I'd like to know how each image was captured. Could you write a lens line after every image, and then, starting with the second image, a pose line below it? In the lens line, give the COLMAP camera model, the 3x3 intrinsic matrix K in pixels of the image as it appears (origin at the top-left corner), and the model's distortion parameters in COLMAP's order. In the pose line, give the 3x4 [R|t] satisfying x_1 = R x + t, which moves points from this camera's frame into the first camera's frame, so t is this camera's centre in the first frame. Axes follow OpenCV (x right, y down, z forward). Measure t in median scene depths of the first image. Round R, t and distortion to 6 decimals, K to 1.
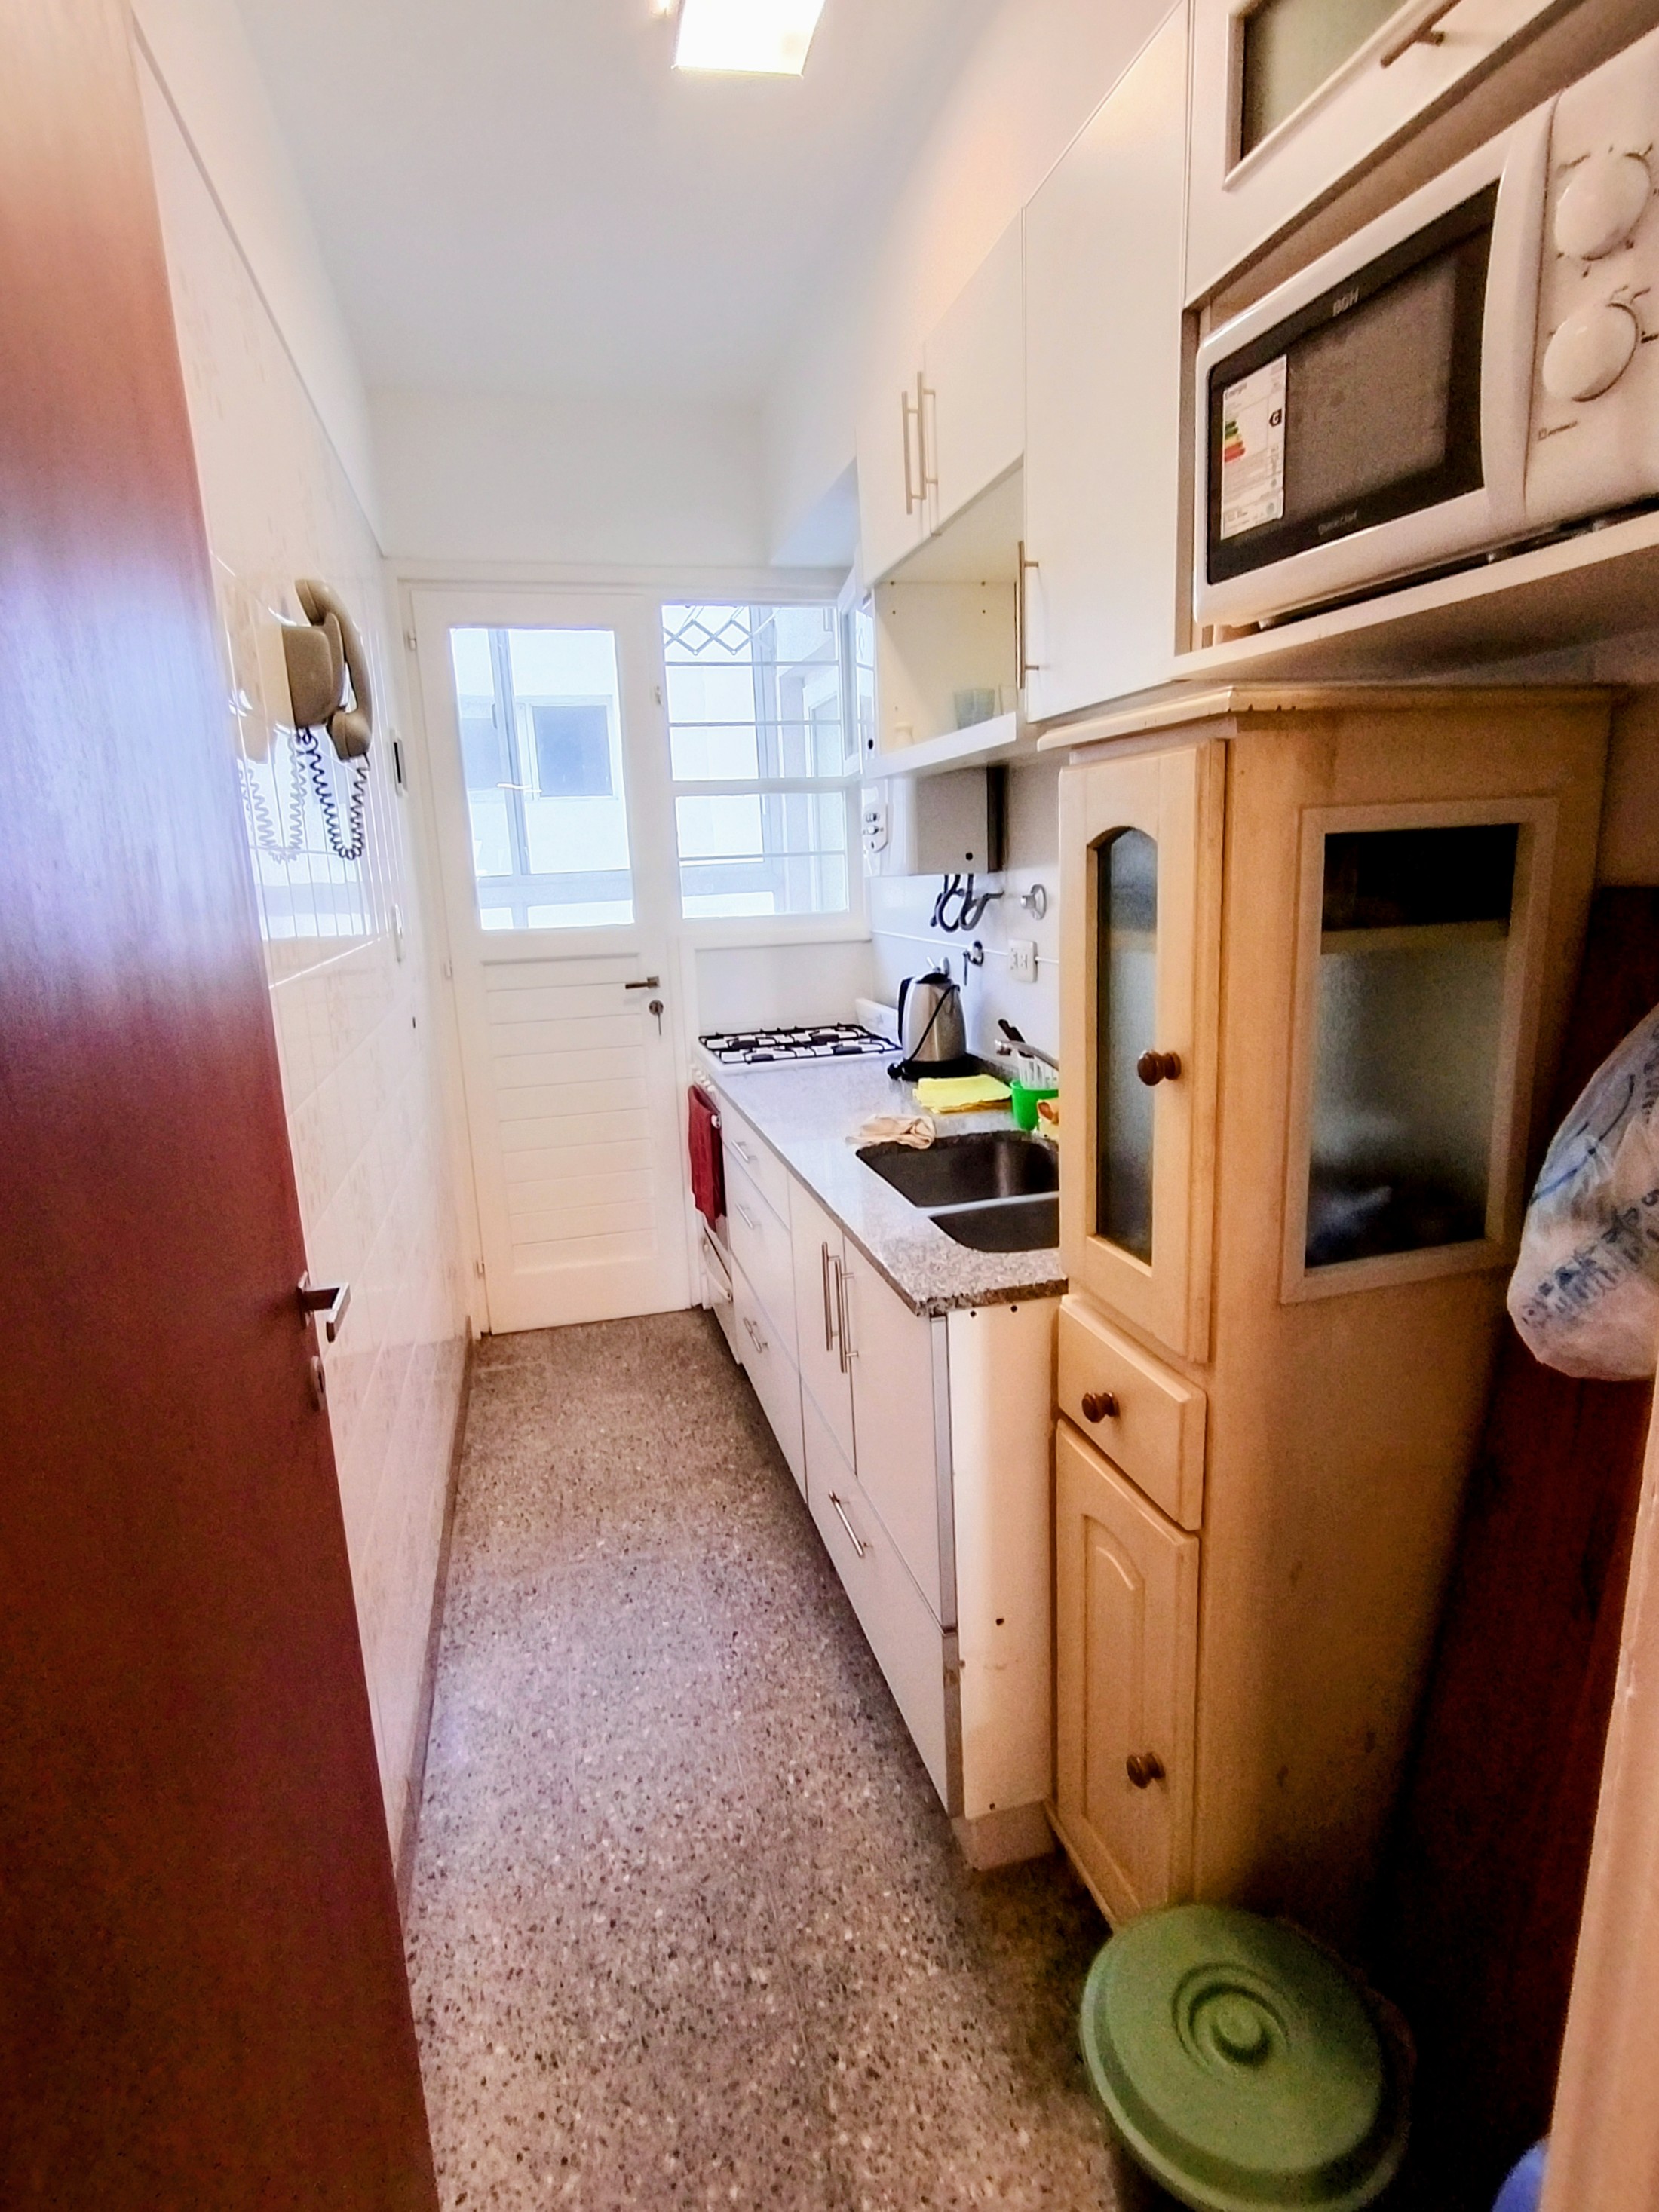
lens RADIAL K [[1054.5, 0, 829.5], [0, 1054.5, 1106.0], [0, 0, 1]] dist [-0.005489, -0.001988]
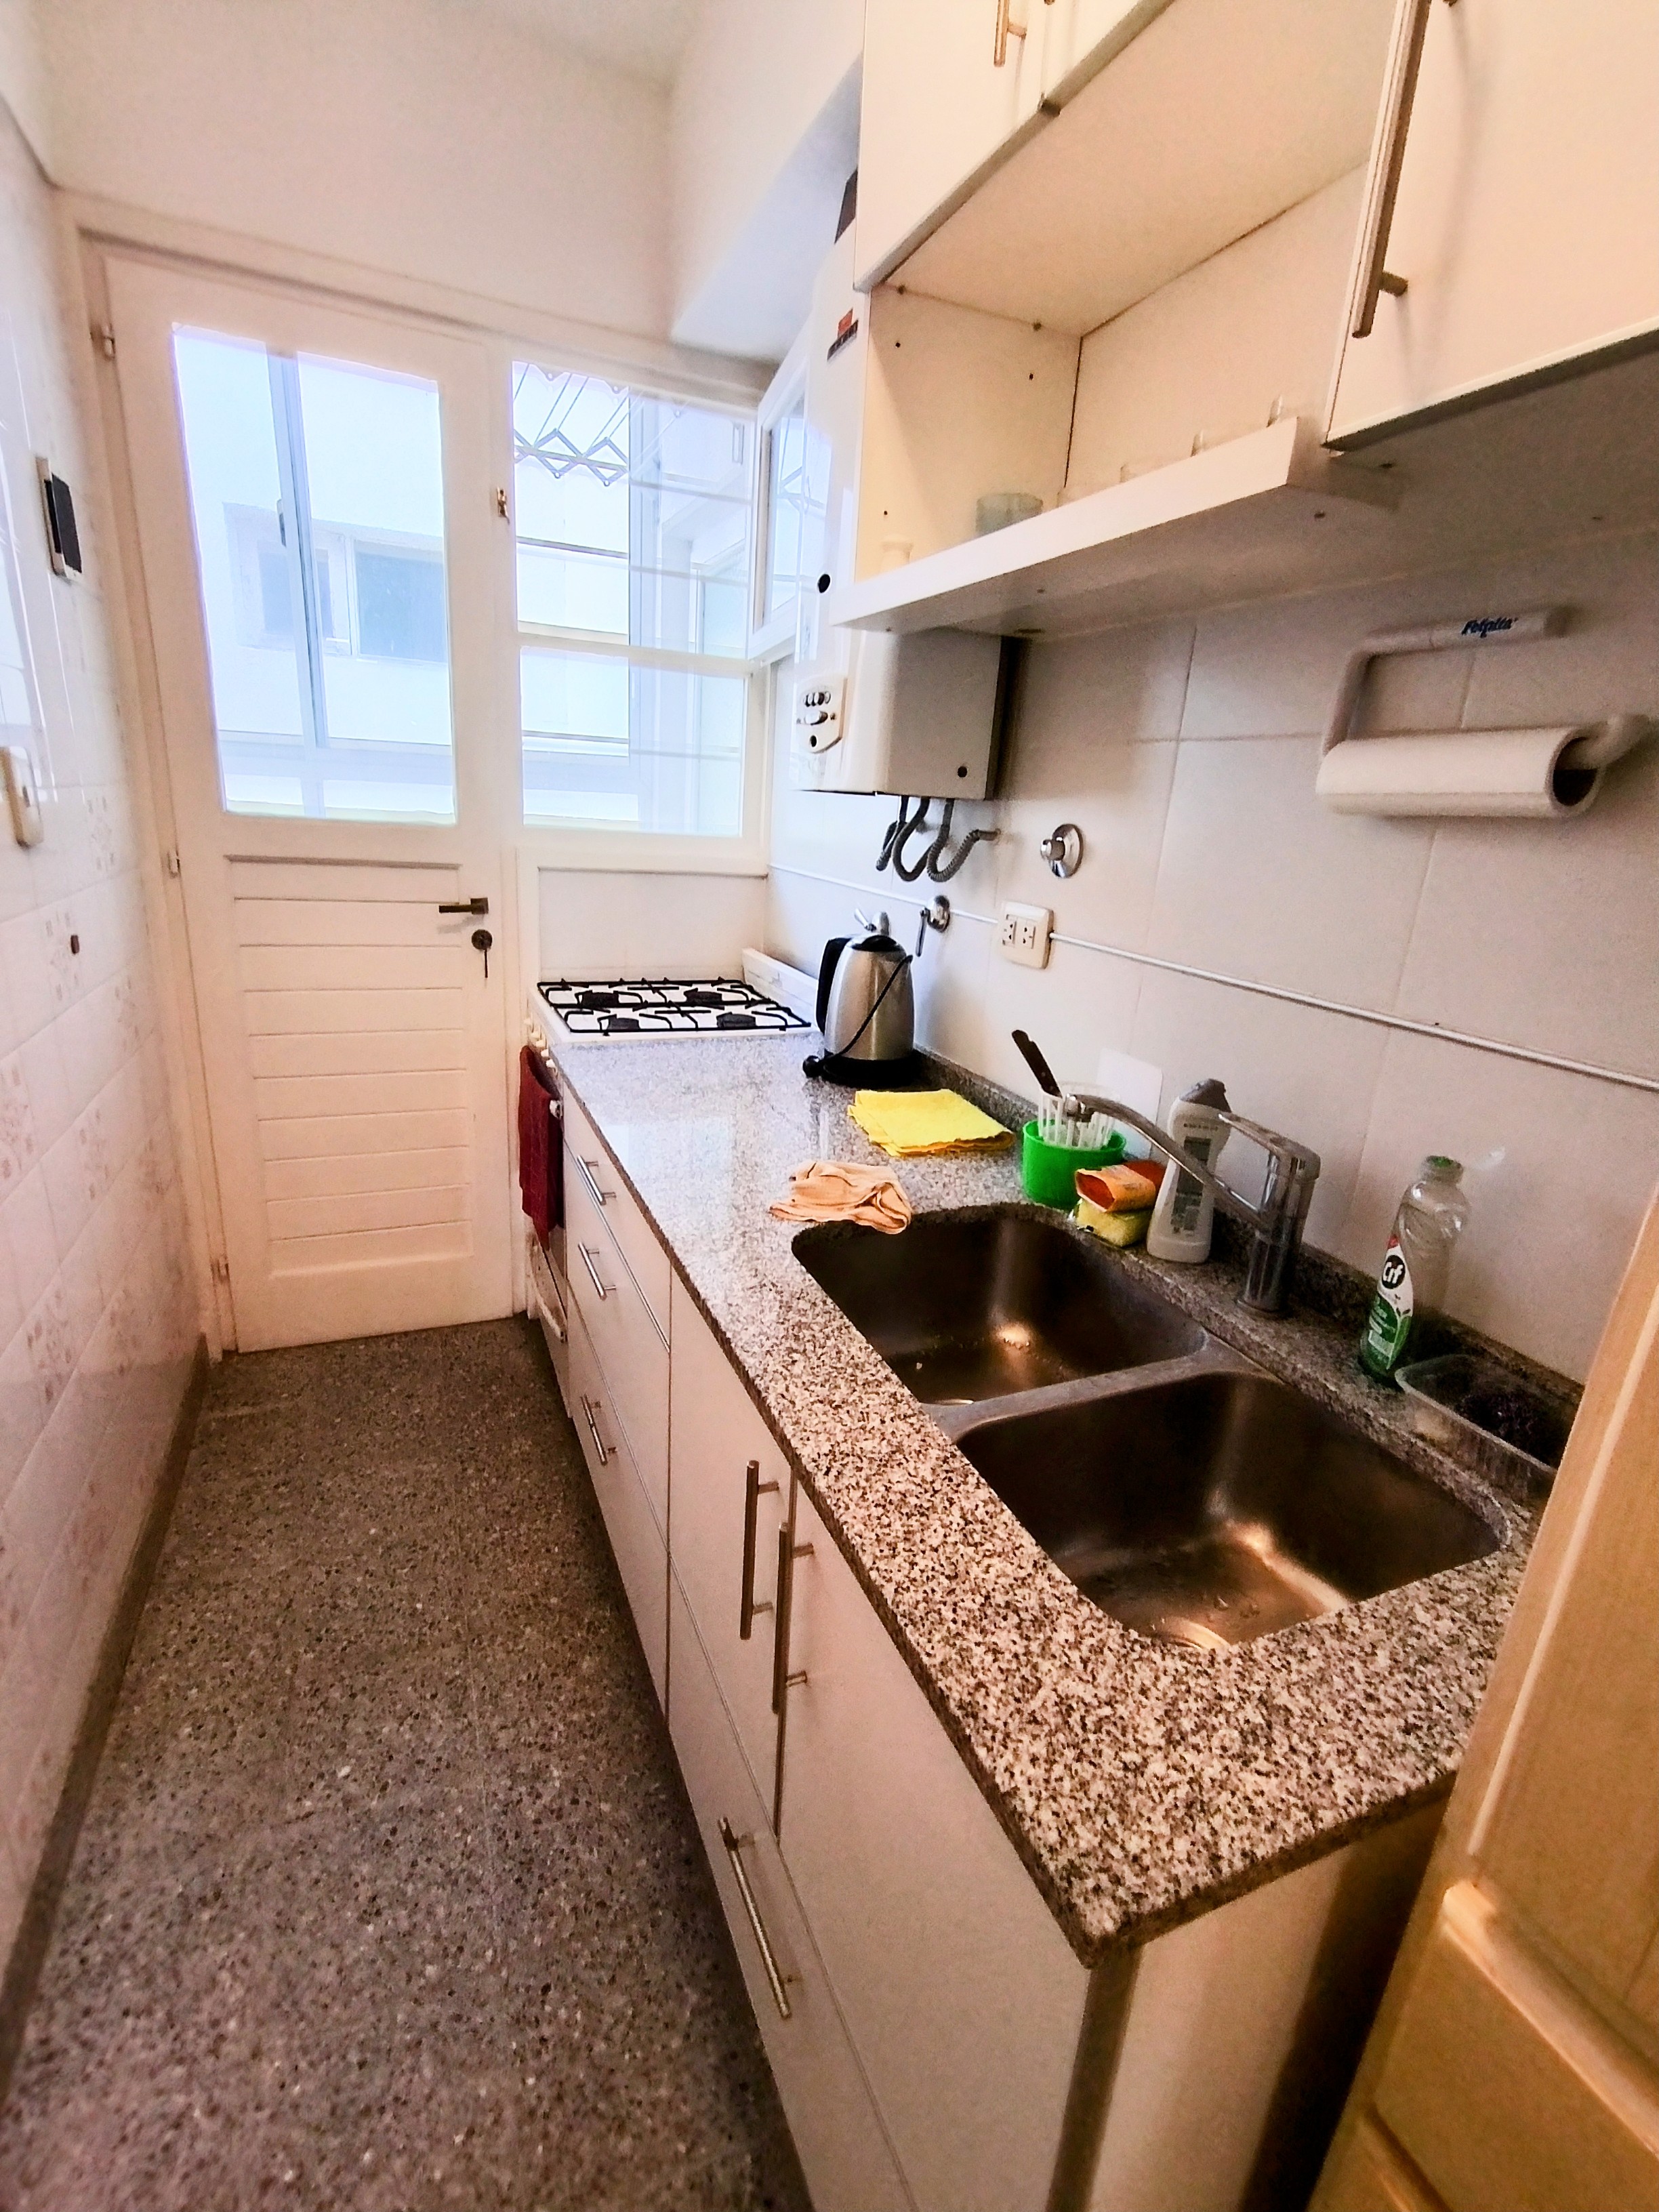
lens RADIAL K [[998.0, 0, 827.0], [0, 998.0, 1113.7], [0, 0, 1]] dist [0.001702, -0.000475]
pose [[0.985380, 0.056825, 0.160614, -0.038422], [-0.069905, 0.994578, 0.076996, -0.056808], [-0.155368, -0.087098, 0.984010, 0.333864]]
